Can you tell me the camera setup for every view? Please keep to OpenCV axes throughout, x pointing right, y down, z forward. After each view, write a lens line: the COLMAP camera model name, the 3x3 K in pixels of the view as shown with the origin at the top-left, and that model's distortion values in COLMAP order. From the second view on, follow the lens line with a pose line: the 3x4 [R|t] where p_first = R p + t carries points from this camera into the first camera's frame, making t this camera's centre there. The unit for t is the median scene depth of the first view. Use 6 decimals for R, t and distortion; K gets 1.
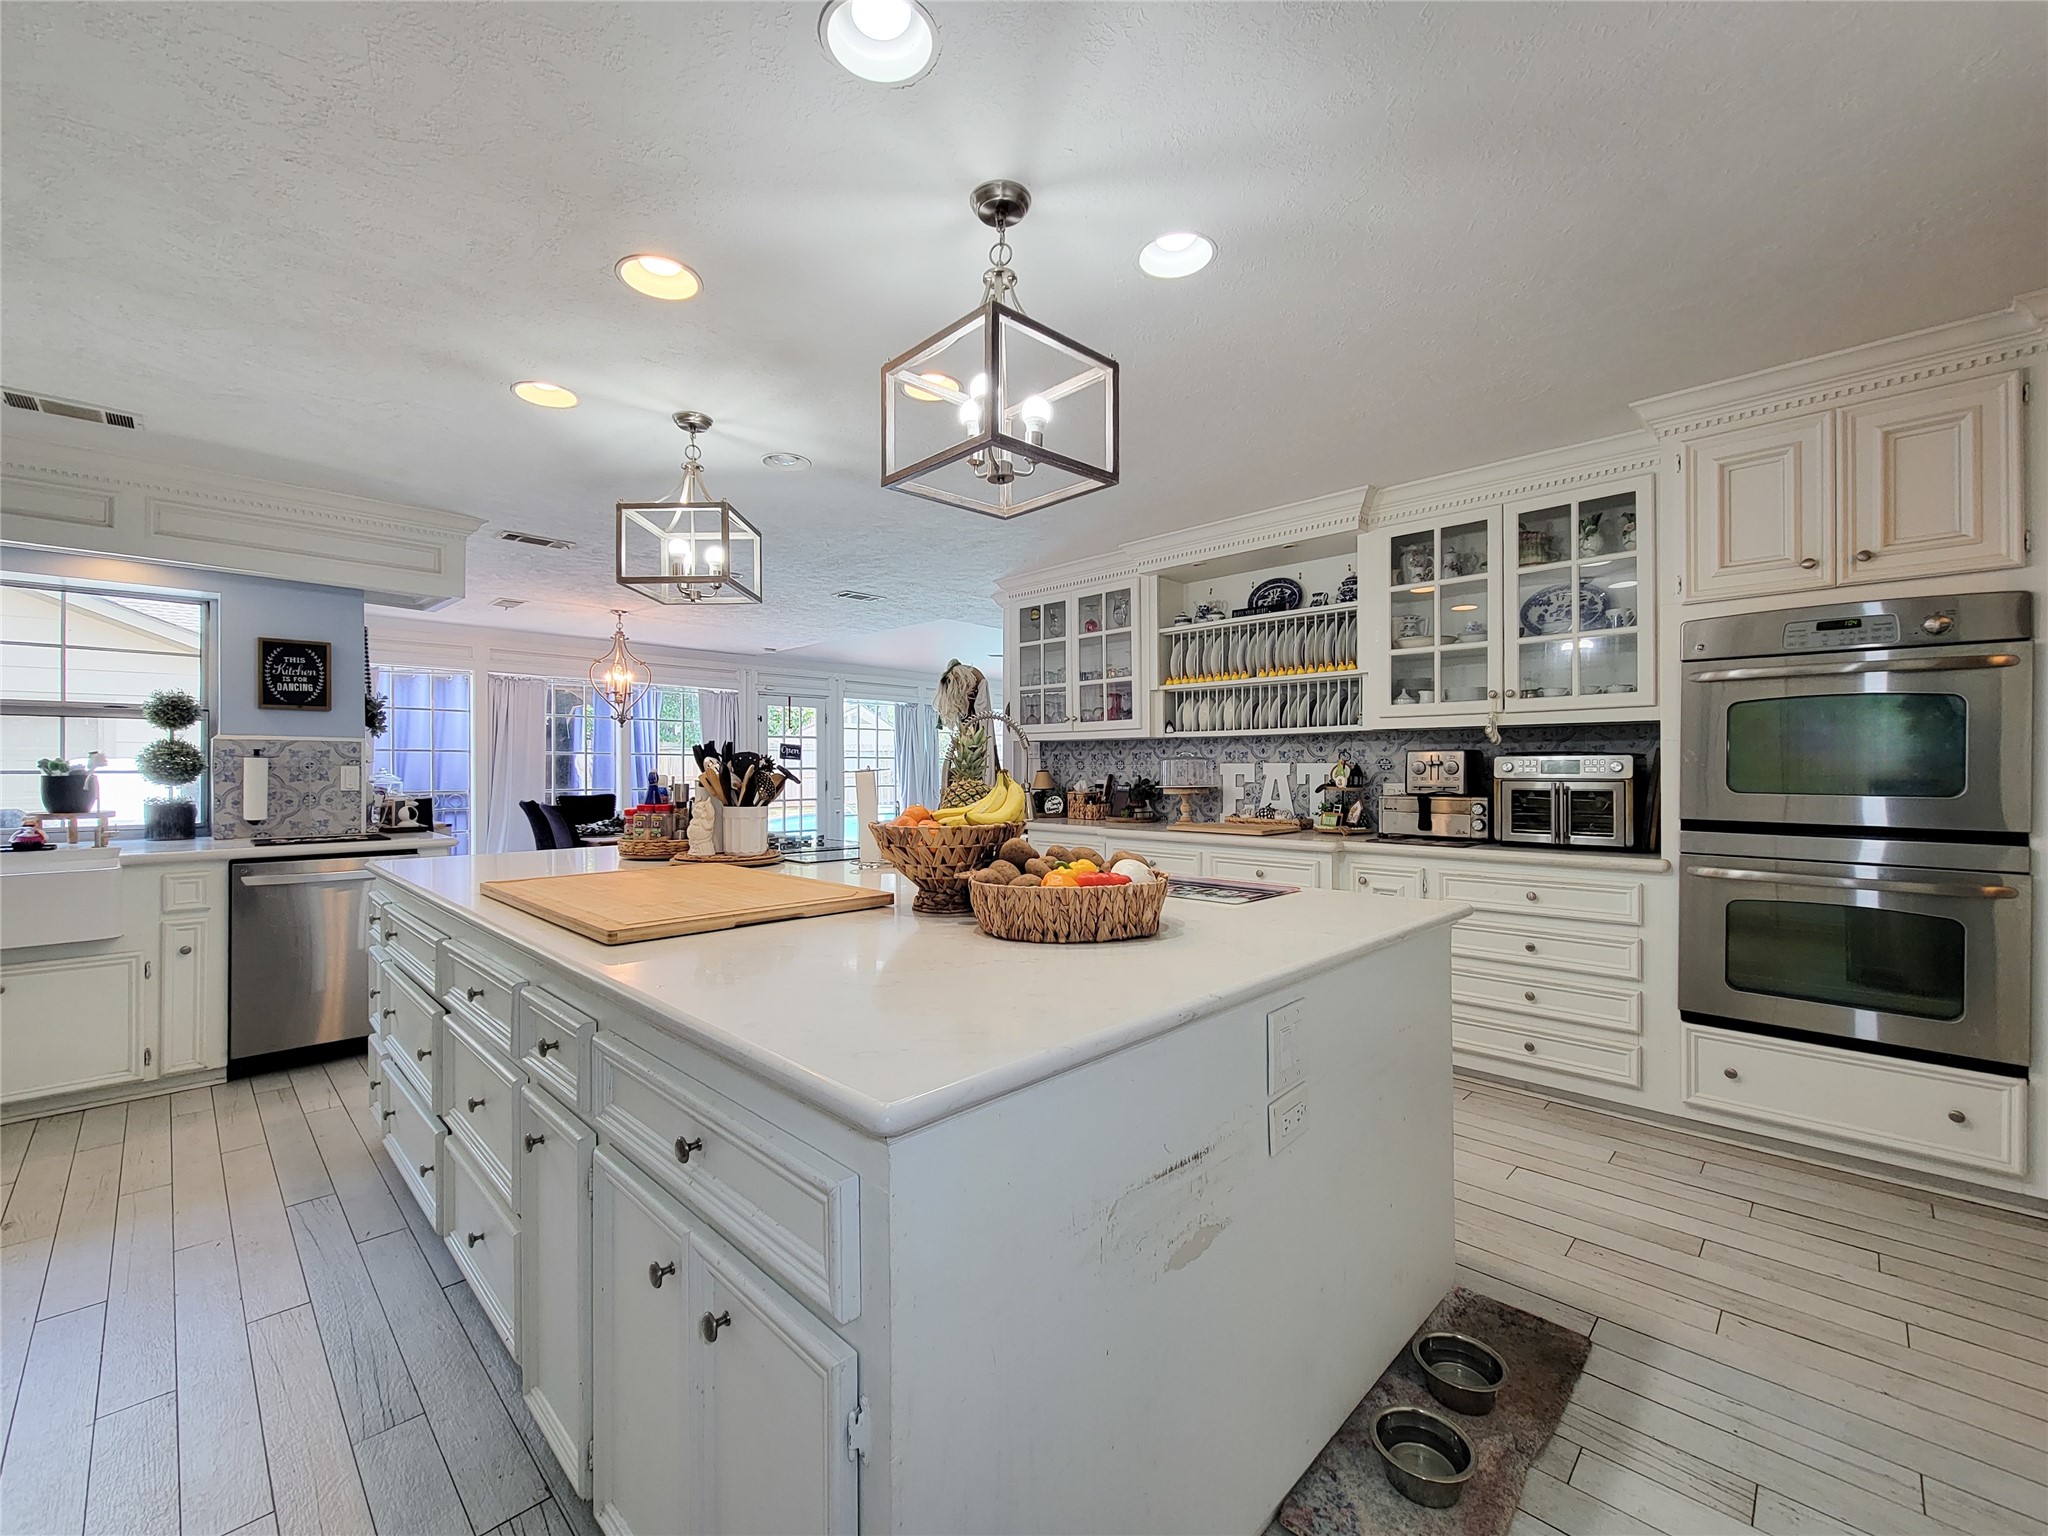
lens RADIAL K [[835.8, 0, 1012.9], [0, 835.8, 772.0], [0, 0, 1]] dist [0.009114, -0.008663]
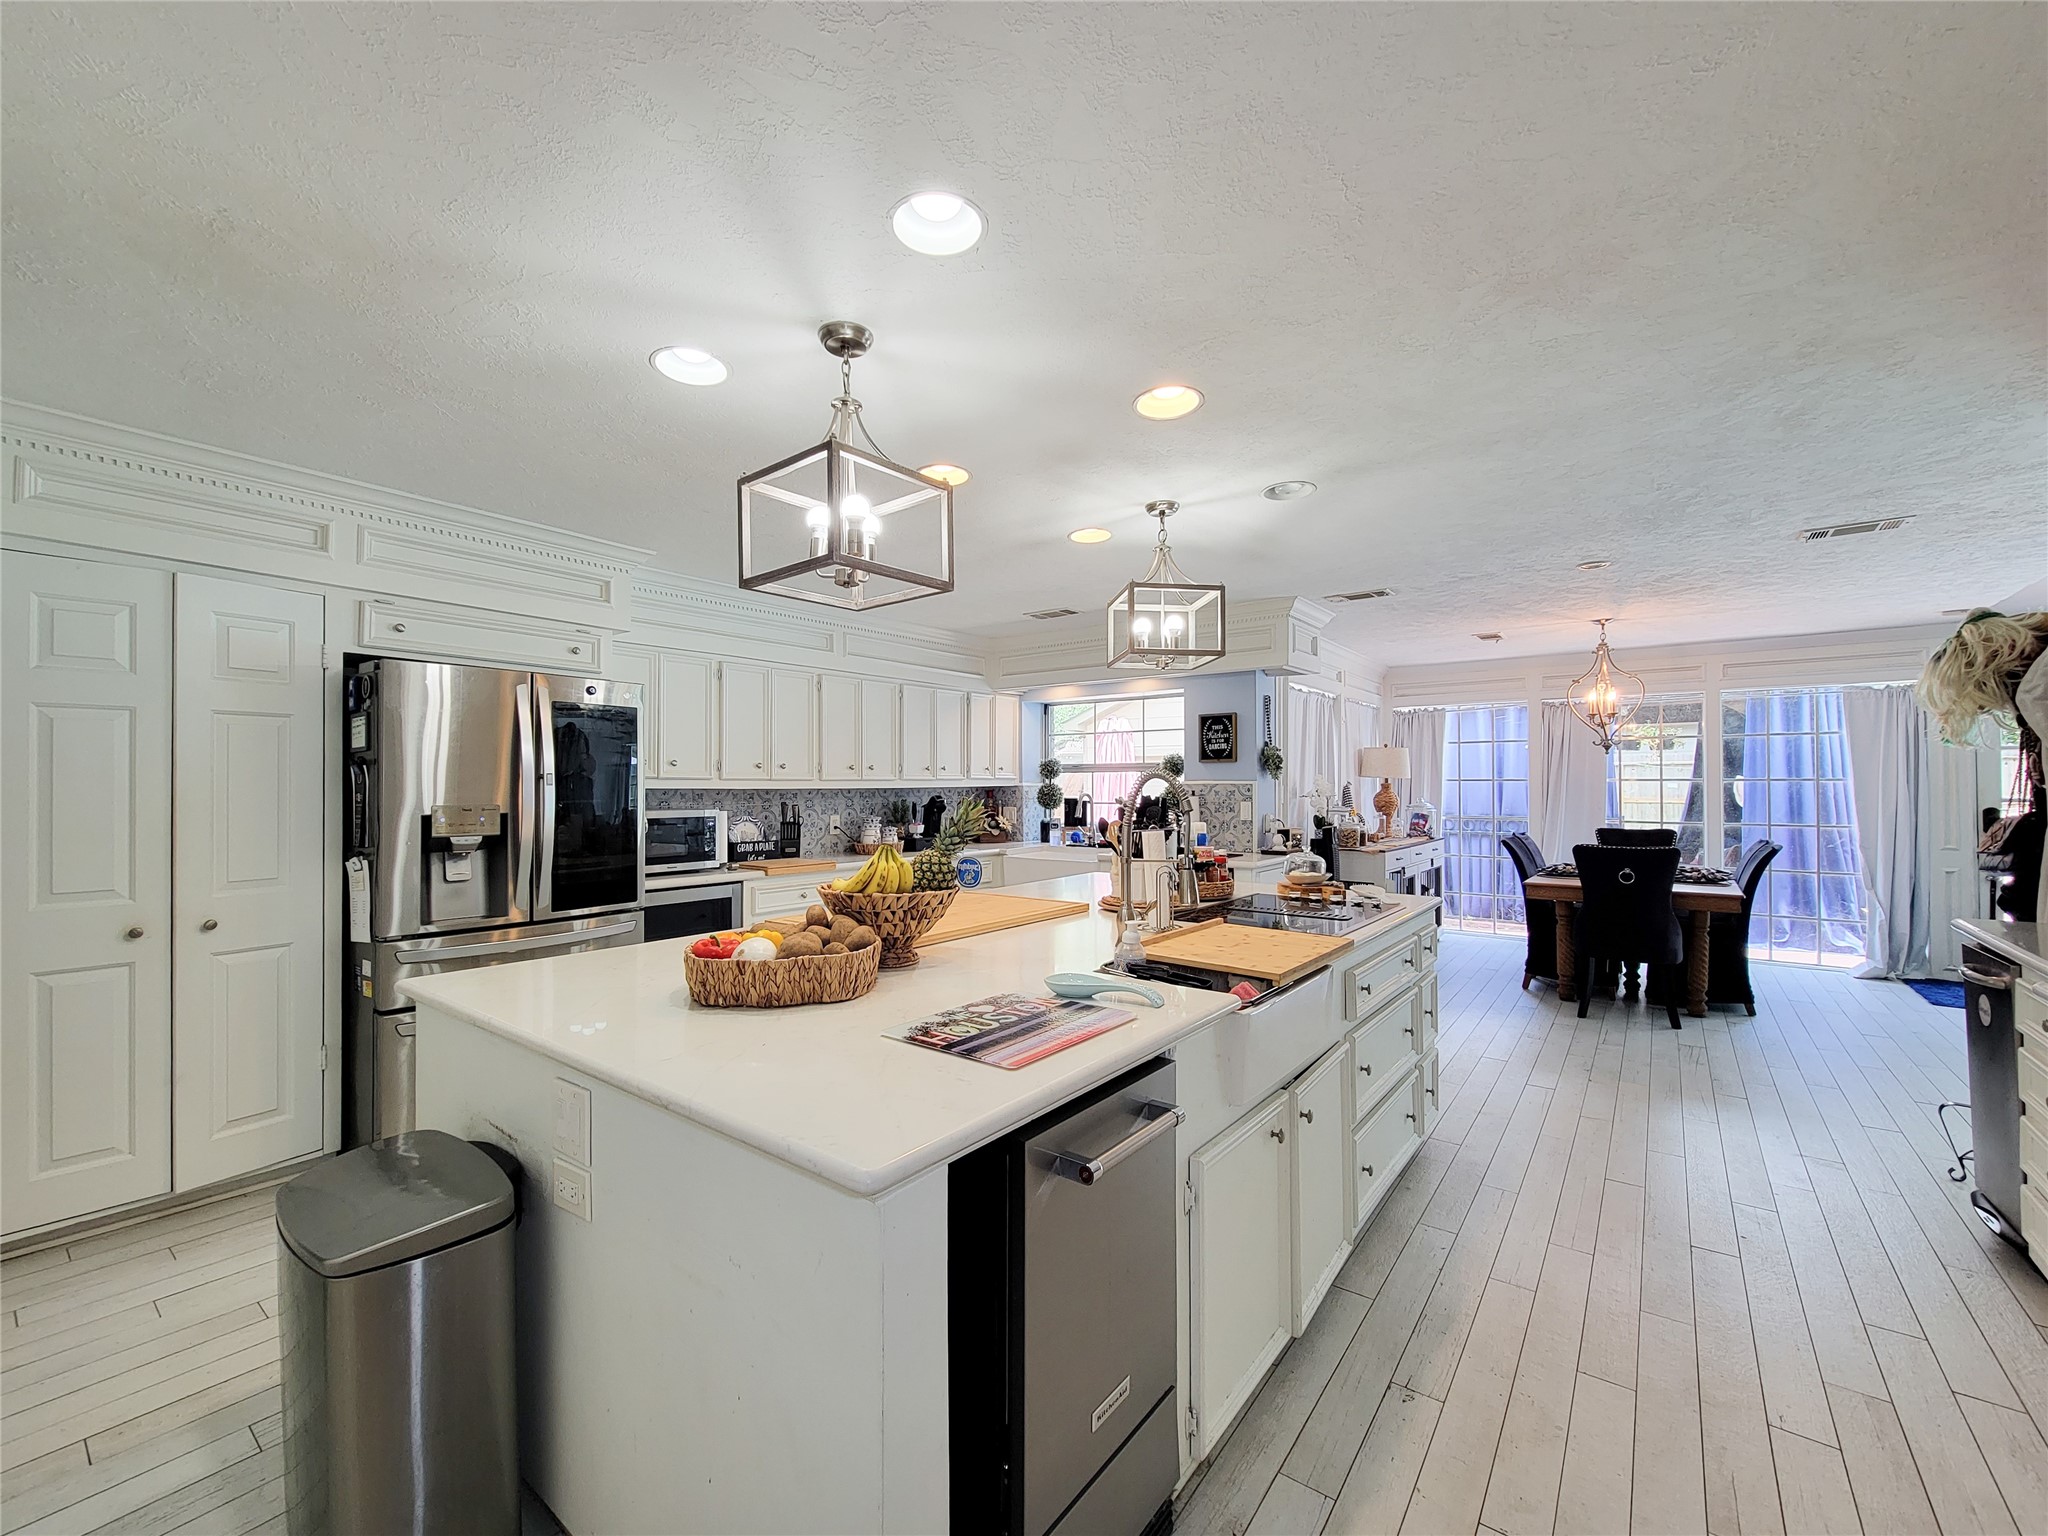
lens RADIAL K [[839.6, 0, 1027.3], [0, 839.6, 784.3], [0, 0, 1]] dist [-0.001268, -0.000070]
pose [[0.127717, -0.000437, -0.991811, 0.516796], [0.000089, 1.000000, -0.000429, -0.035965], [0.991811, -0.000033, 0.127717, 0.494032]]
